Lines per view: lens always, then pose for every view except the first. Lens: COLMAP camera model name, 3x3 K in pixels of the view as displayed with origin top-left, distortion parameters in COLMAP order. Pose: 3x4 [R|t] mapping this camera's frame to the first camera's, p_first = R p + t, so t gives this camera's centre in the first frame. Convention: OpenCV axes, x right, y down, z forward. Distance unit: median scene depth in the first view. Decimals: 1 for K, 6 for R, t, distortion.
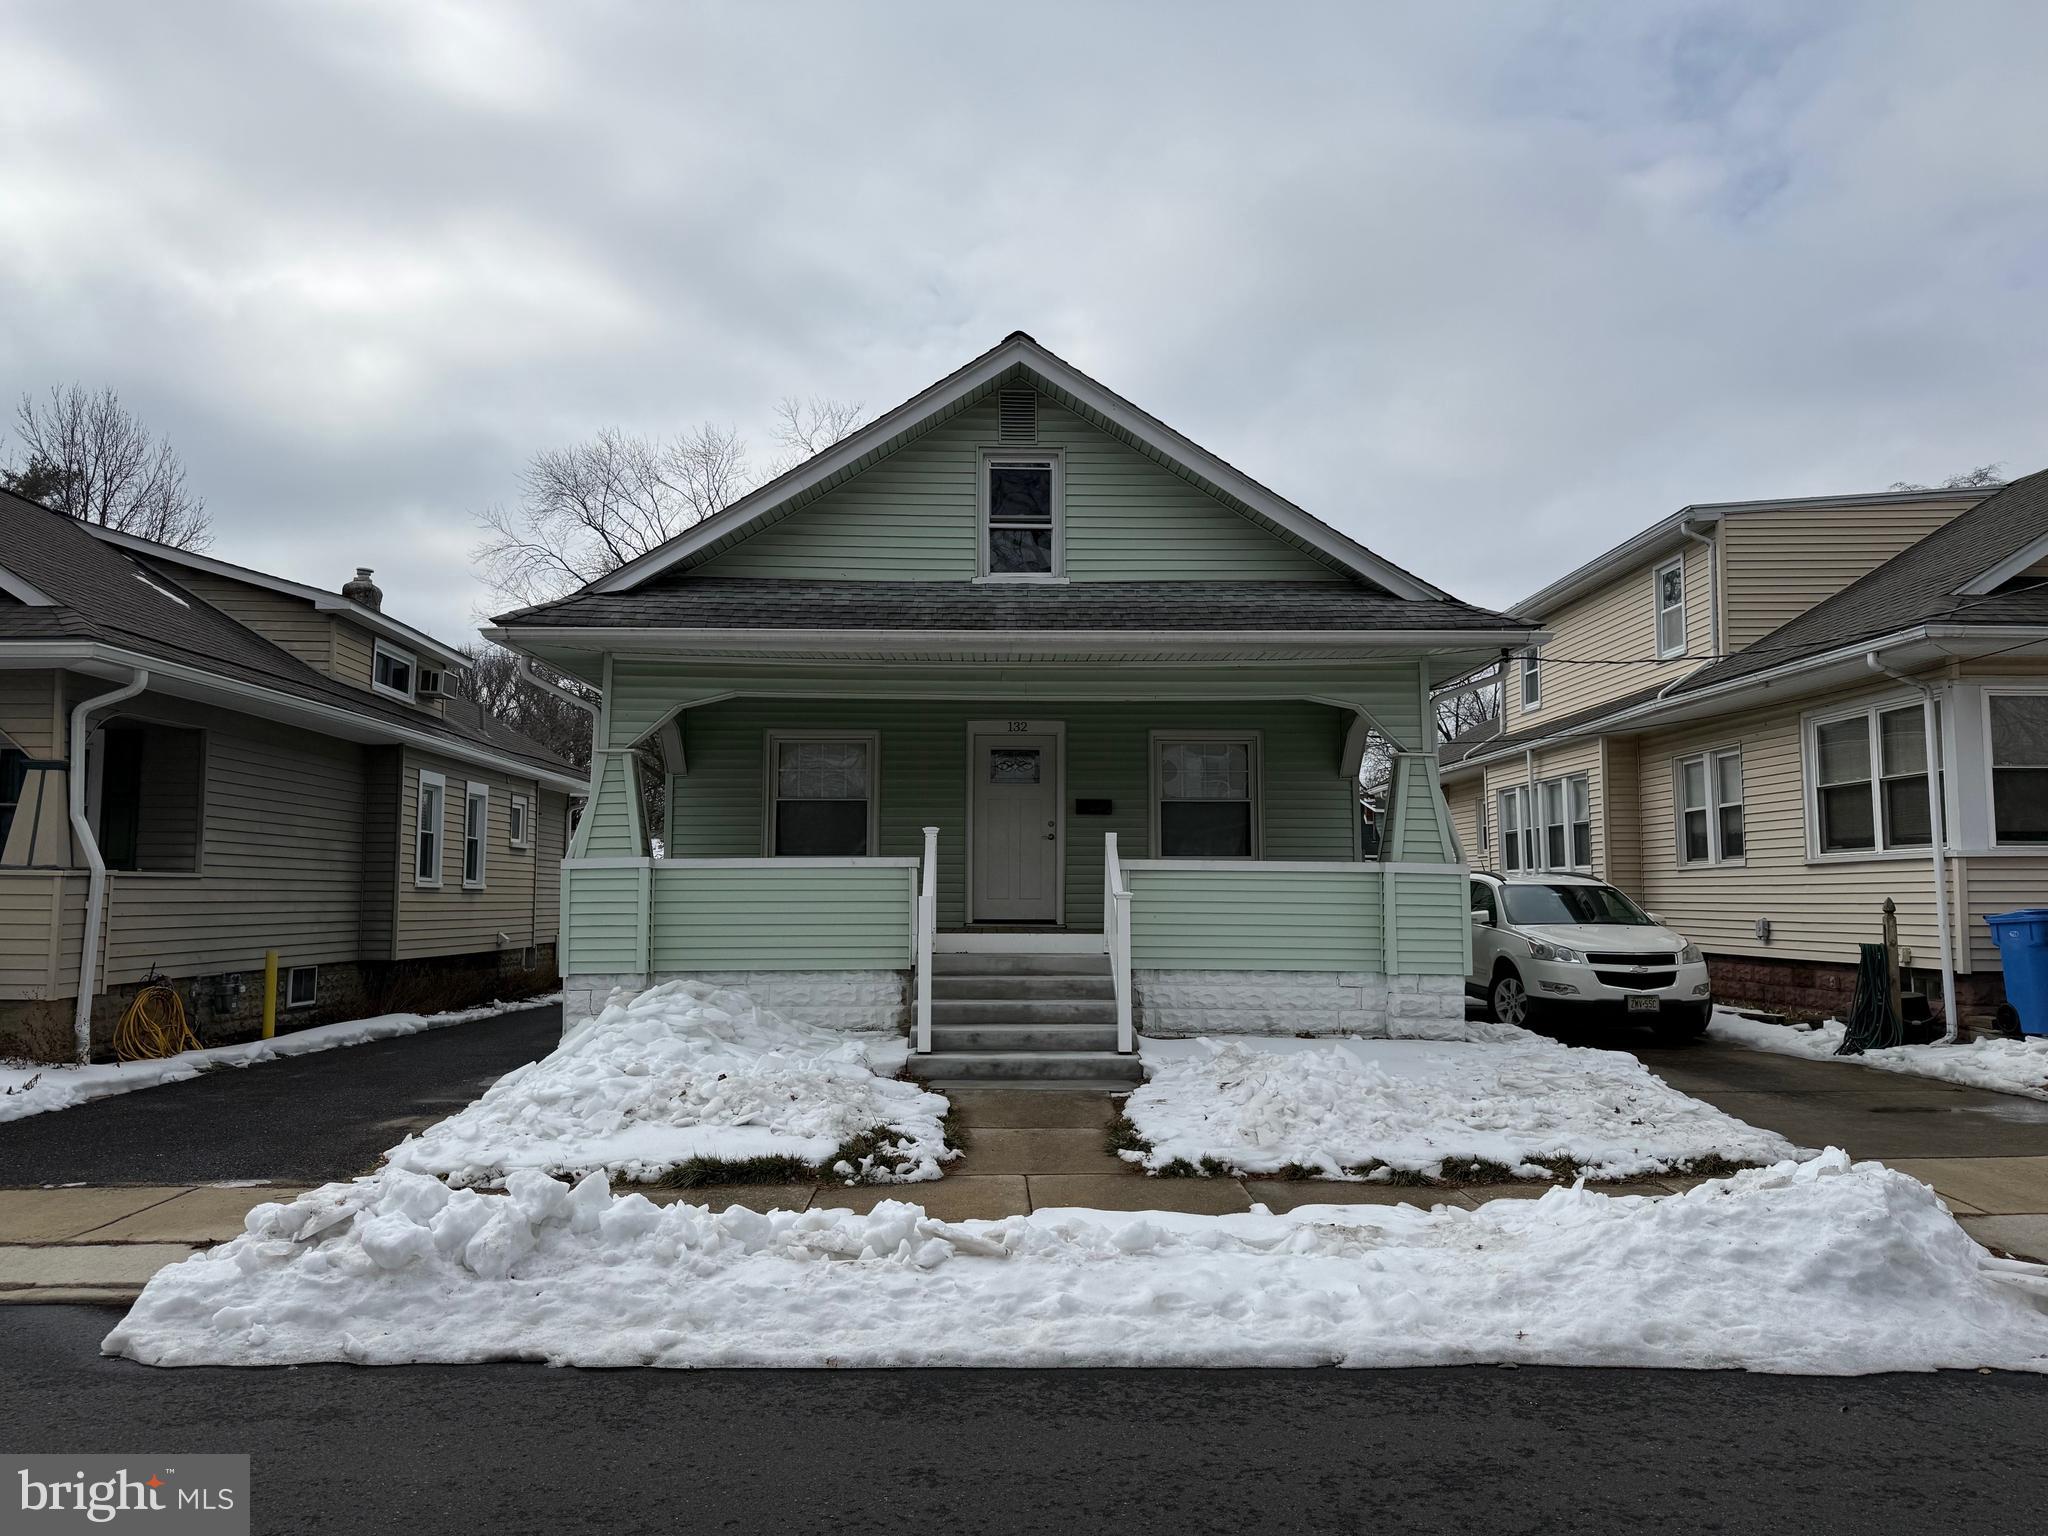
lens RADIAL K [[1435.1, 0, 1021.0], [0, 1435.1, 764.5], [0, 0, 1]] dist [0.035178, -0.040341]
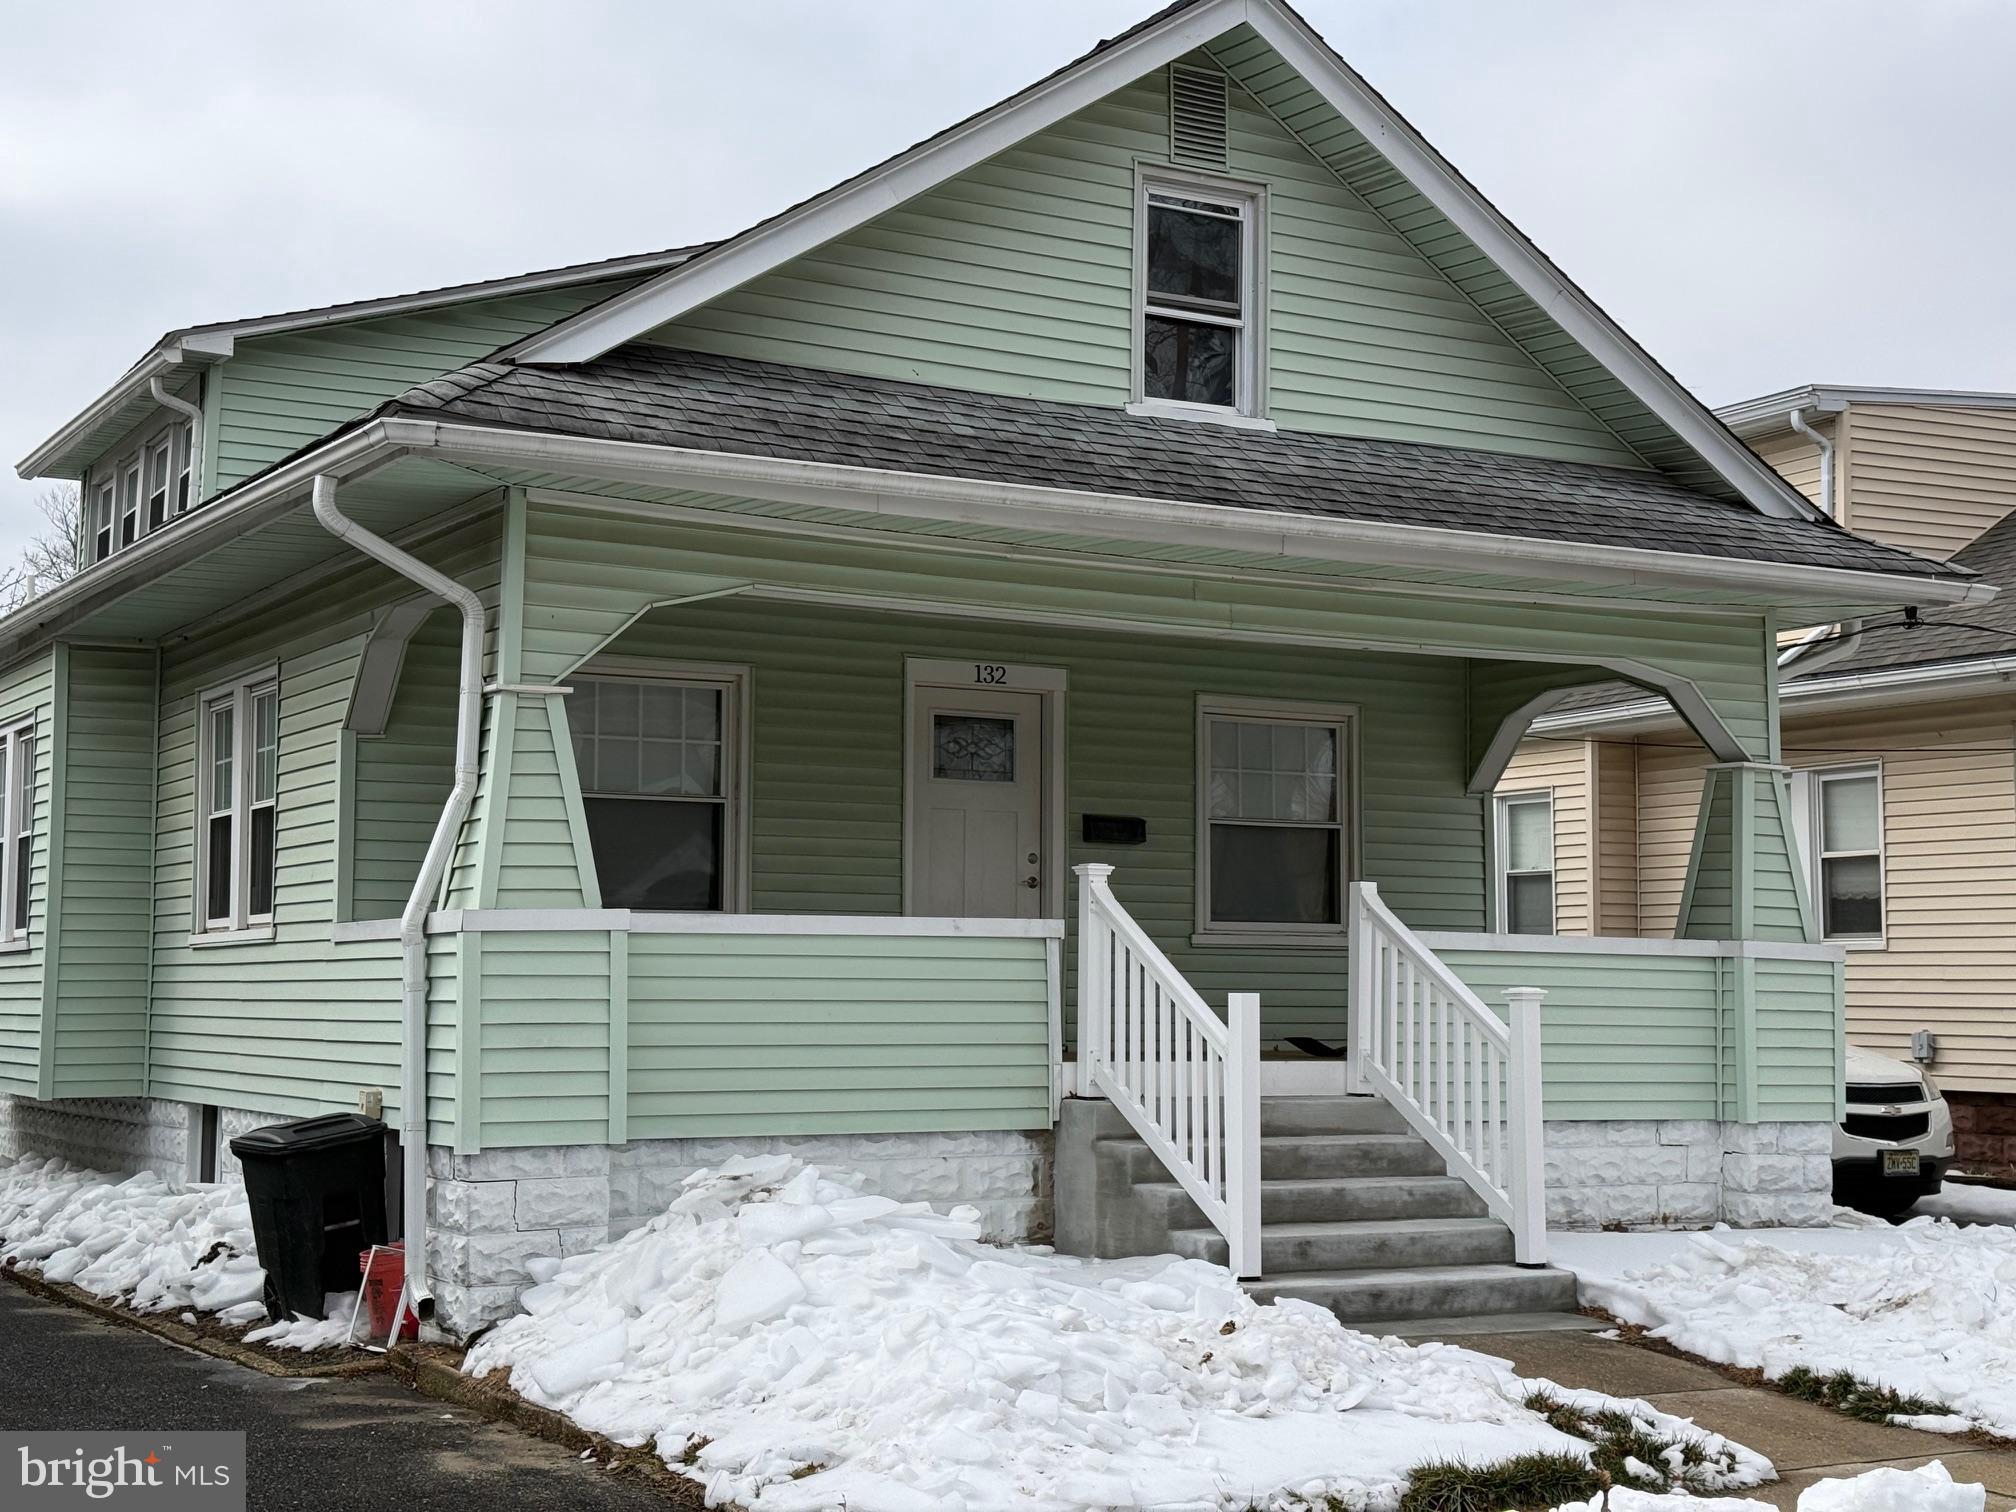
lens RADIAL K [[2782.1, 0, 1007.8], [0, 2782.1, 759.4], [0, 0, 1]] dist [-0.022909, 0.000000]
pose [[0.890547, 0.044132, 0.452745, -0.557453], [-0.048600, 0.998817, -0.001764, 0.008024], [-0.452288, -0.020432, 0.891638, 0.088532]]
